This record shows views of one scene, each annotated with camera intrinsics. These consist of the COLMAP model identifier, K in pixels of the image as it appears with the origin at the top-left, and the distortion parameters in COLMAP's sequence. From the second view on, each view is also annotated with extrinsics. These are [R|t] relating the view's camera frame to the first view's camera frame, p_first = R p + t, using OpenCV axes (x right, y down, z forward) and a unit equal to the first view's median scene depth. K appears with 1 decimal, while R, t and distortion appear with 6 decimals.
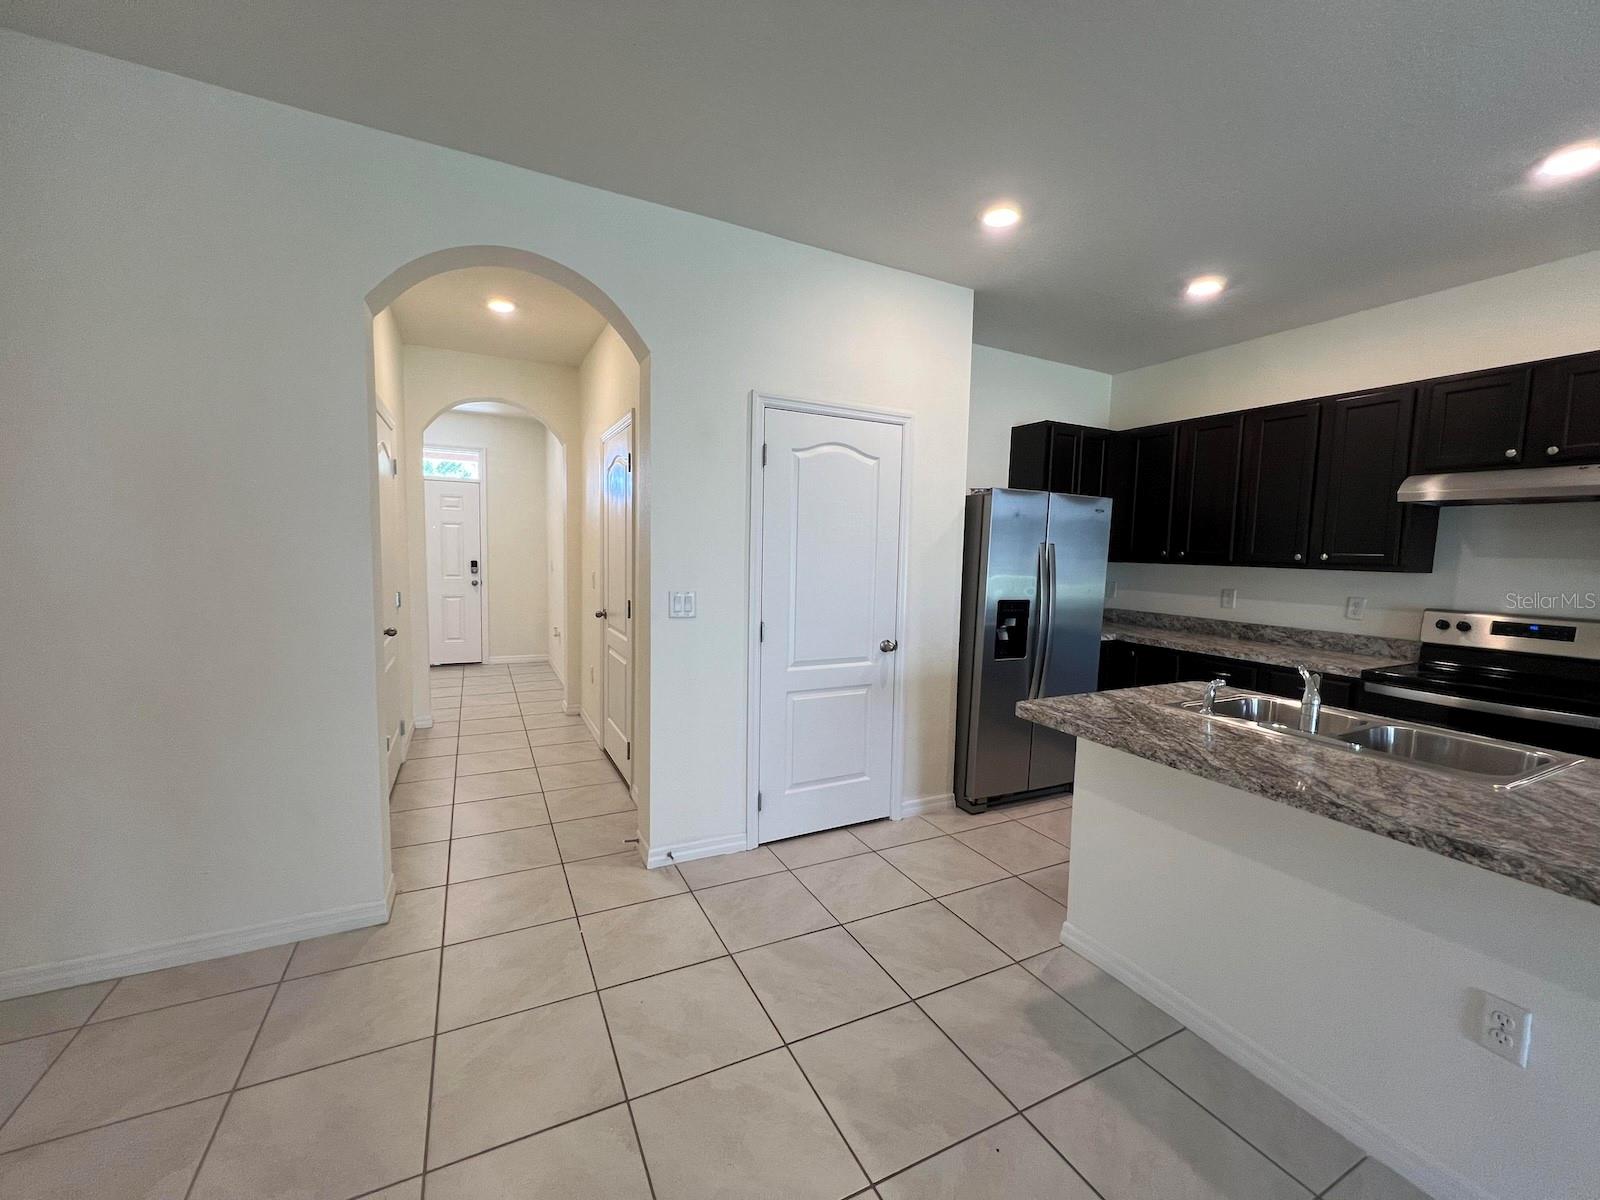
lens RADIAL K [[637.2, 0, 797.5], [0, 637.2, 603.0], [0, 0, 1]] dist [-0.003452, -0.000133]
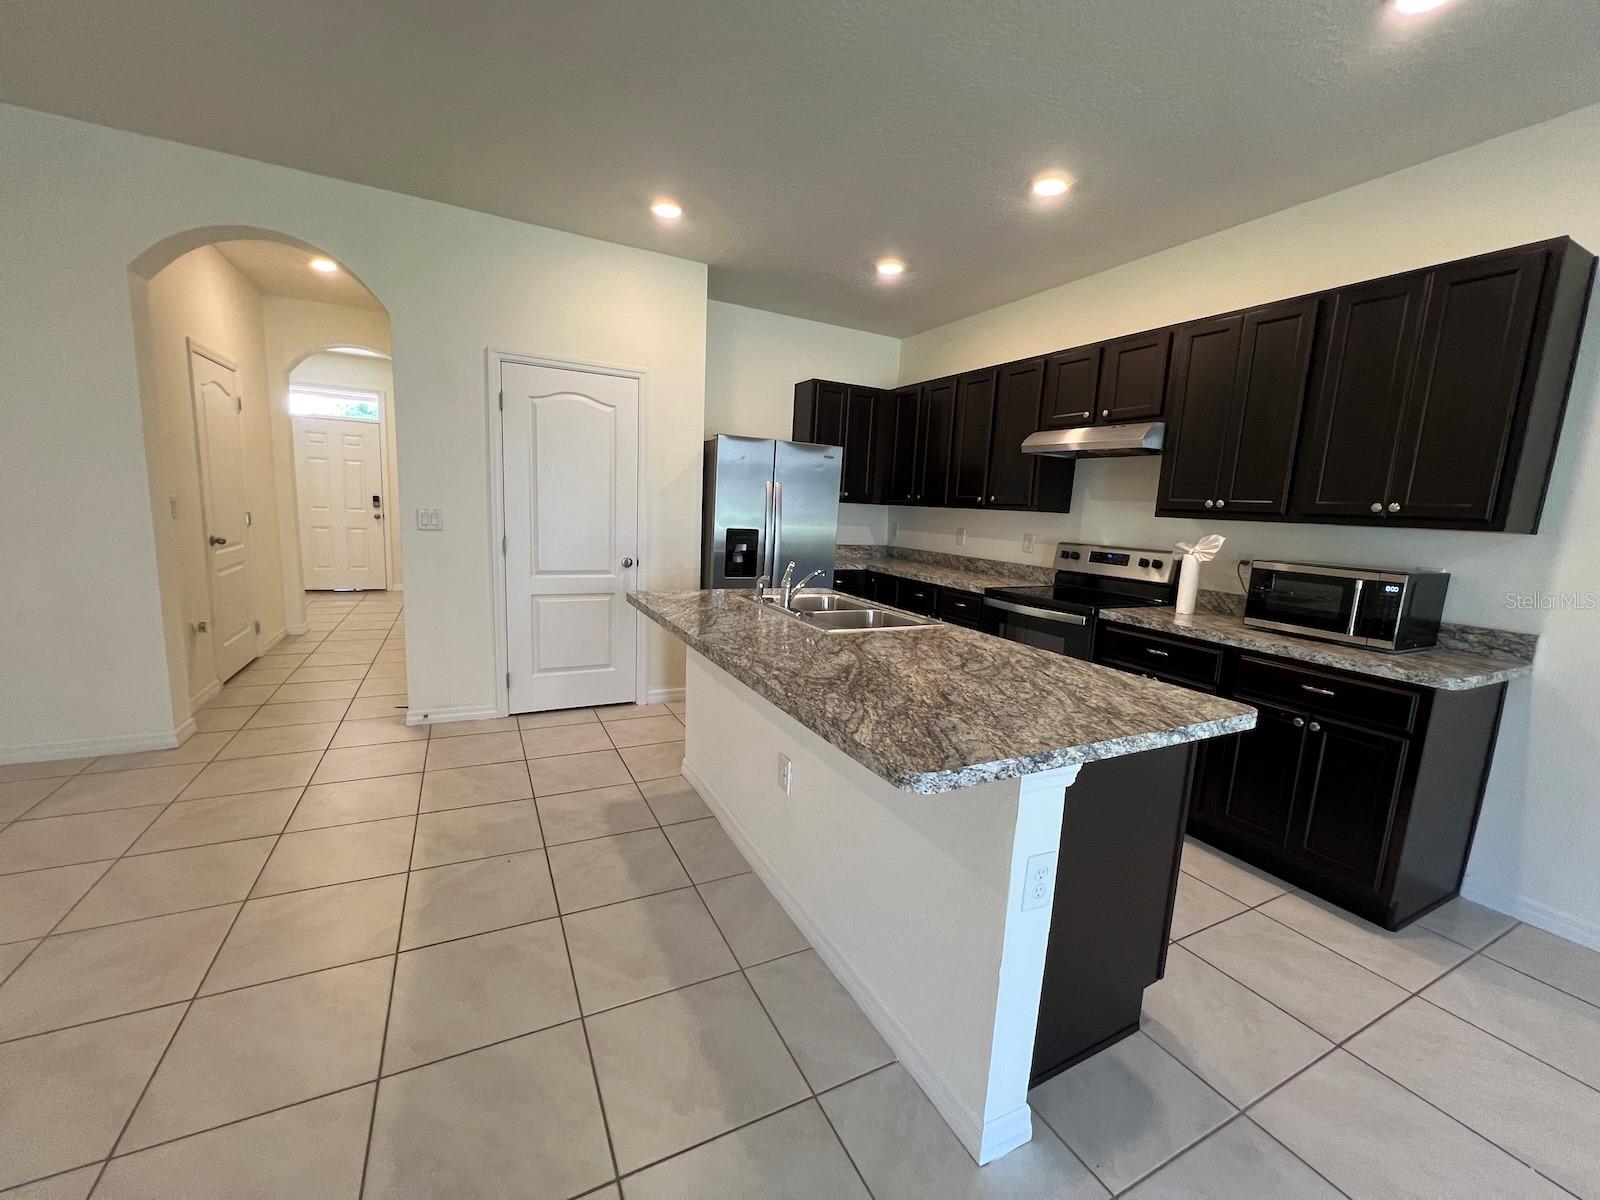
lens RADIAL K [[637.2, 0, 797.5], [0, 637.2, 603.0], [0, 0, 1]] dist [-0.003452, -0.000133]
pose [[0.999657, 0.024323, 0.009684, 0.456602], [-0.024929, 0.997349, 0.068370, 0.053119], [-0.007995, -0.068588, 0.997613, -0.232130]]
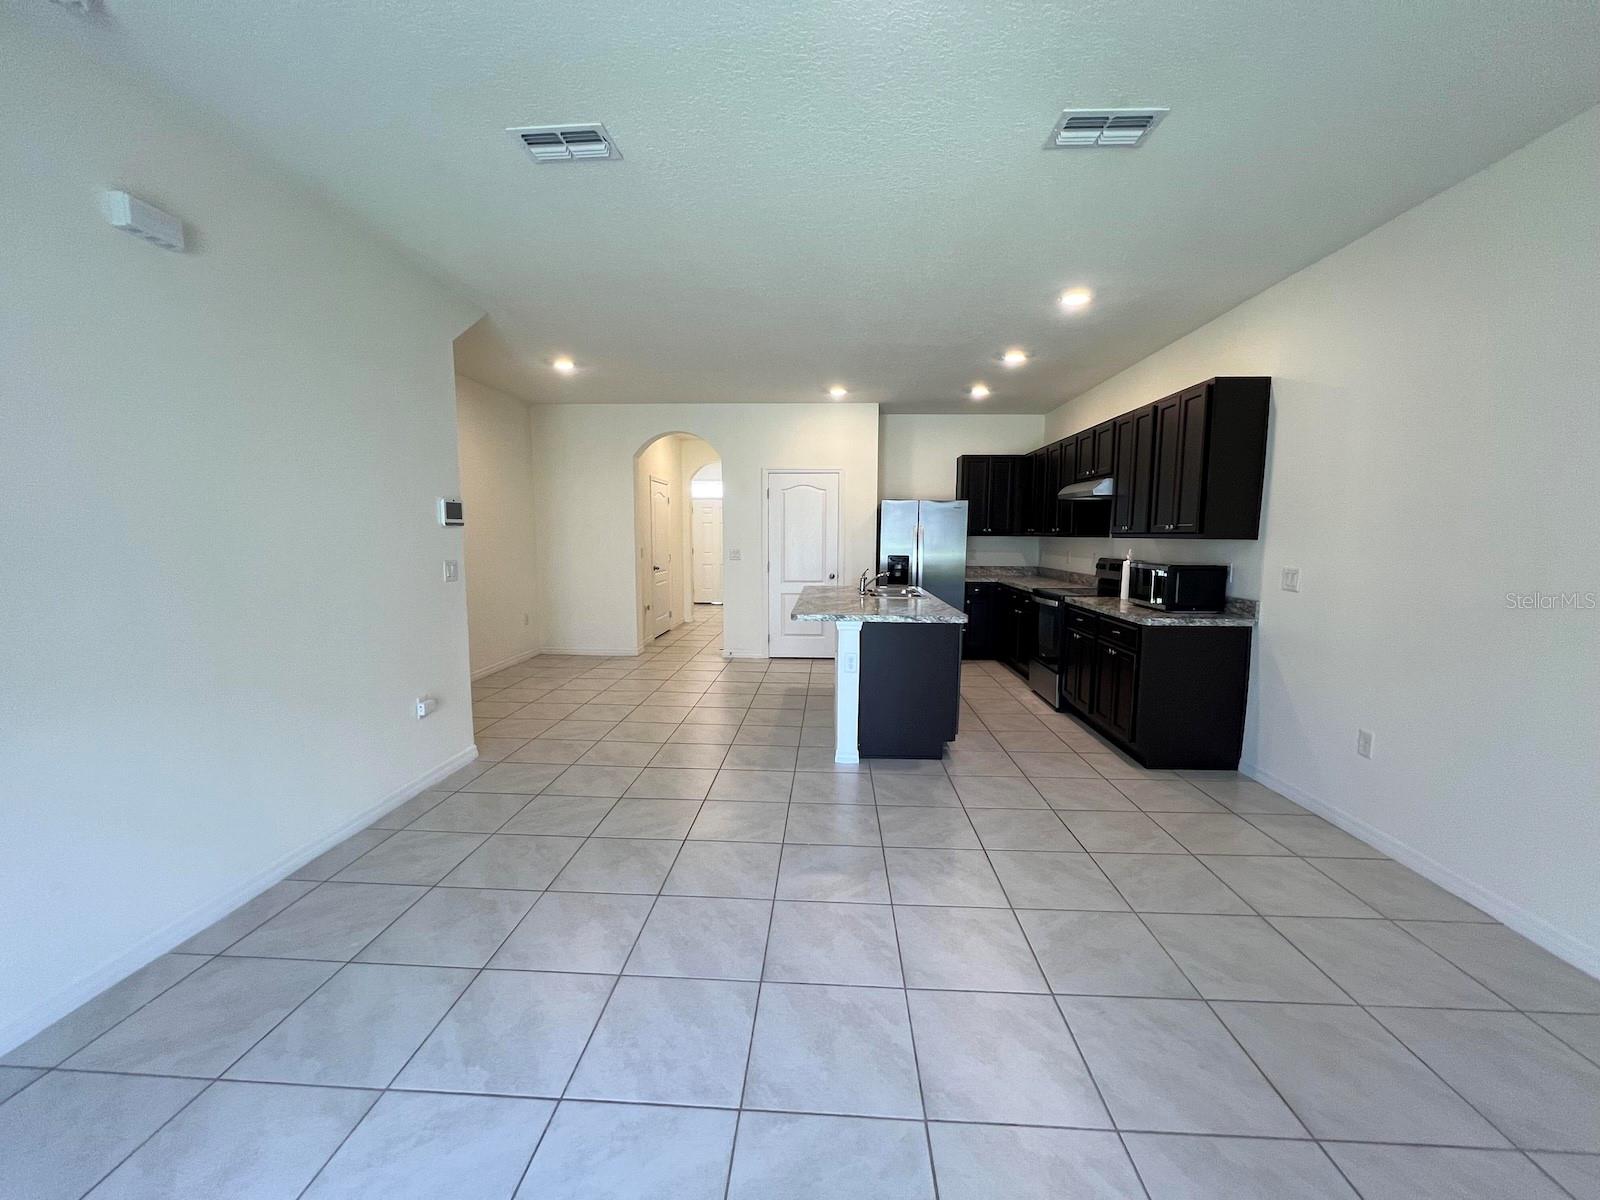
lens RADIAL K [[637.2, 0, 797.5], [0, 637.2, 603.0], [0, 0, 1]] dist [-0.003452, -0.000133]
pose [[0.866535, 0.032798, -0.498037, 1.111668], [-0.025818, 0.999448, 0.020898, 0.115459], [0.498448, -0.005250, 0.866904, -0.922888]]
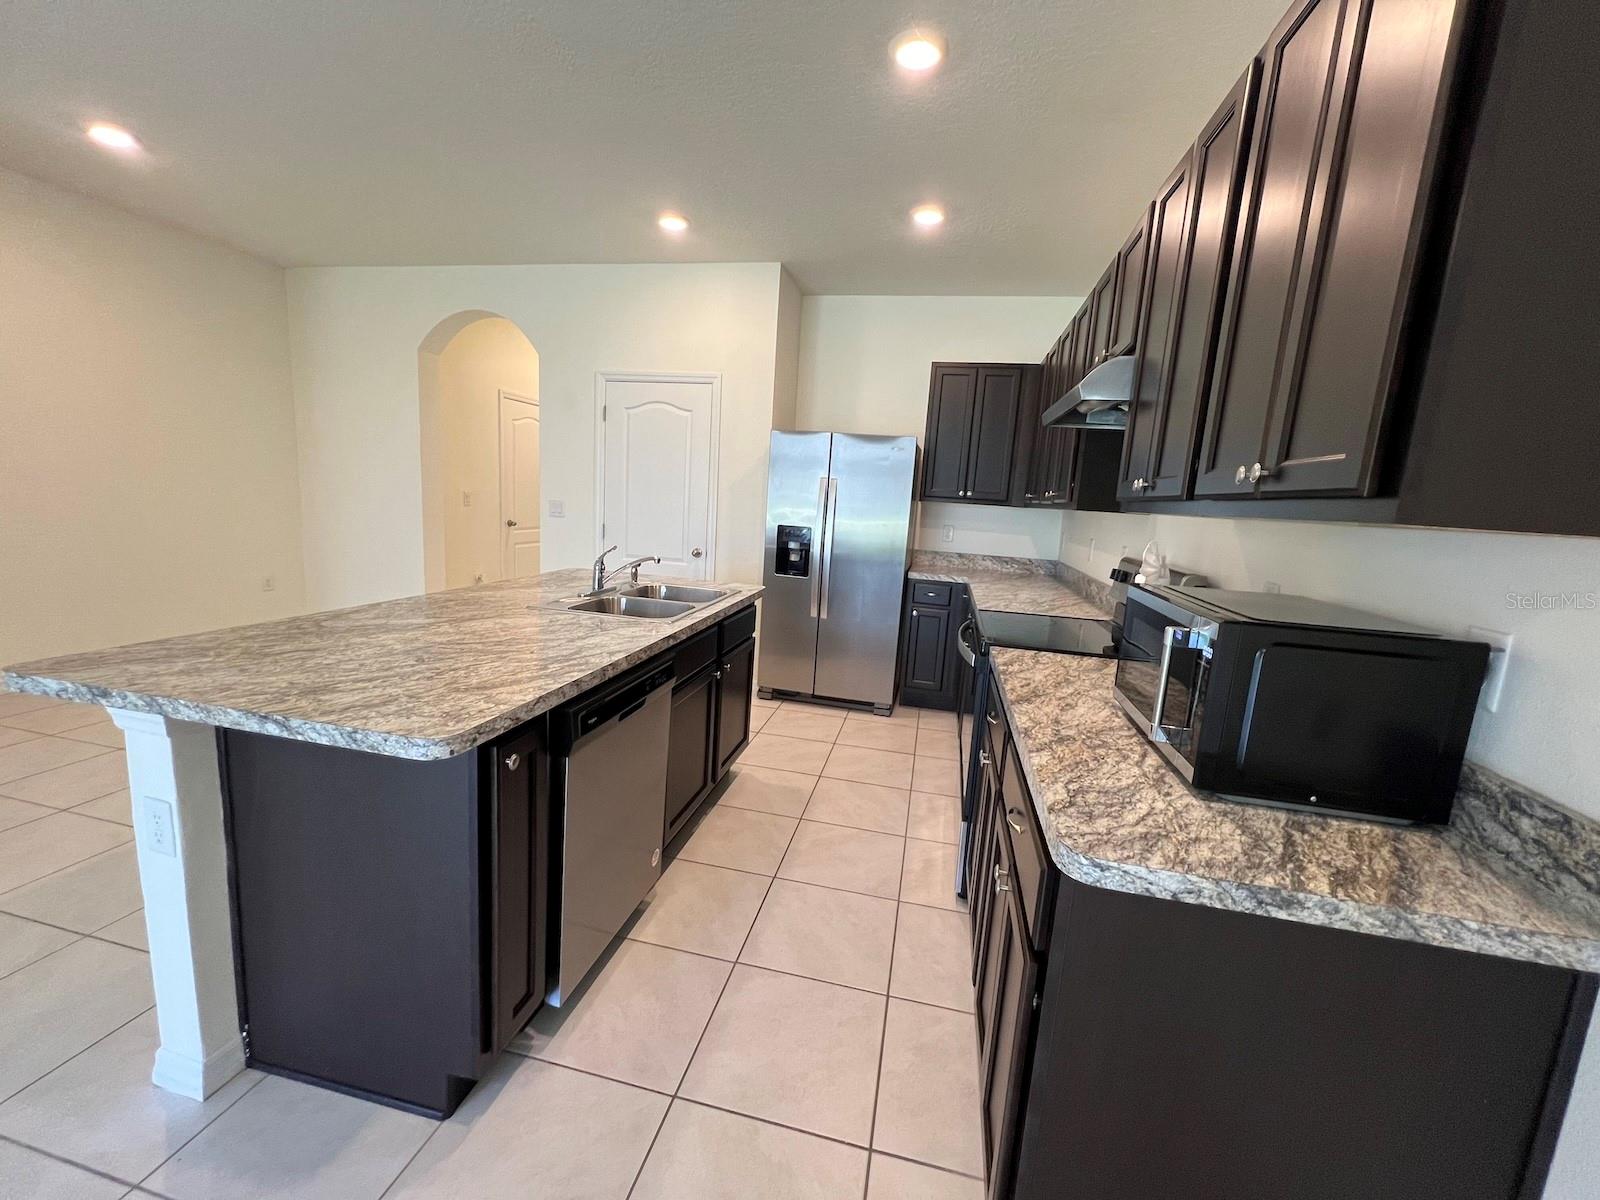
lens RADIAL K [[640.8, 0, 800.0], [0, 640.8, 600.0], [0, 0, 1]] dist [0.001253, 0.000303]
pose [[0.775606, 0.124998, -0.618717, 1.149423], [-0.097478, 0.992157, 0.078247, 0.038879], [0.623645, -0.000377, 0.781708, 0.084926]]
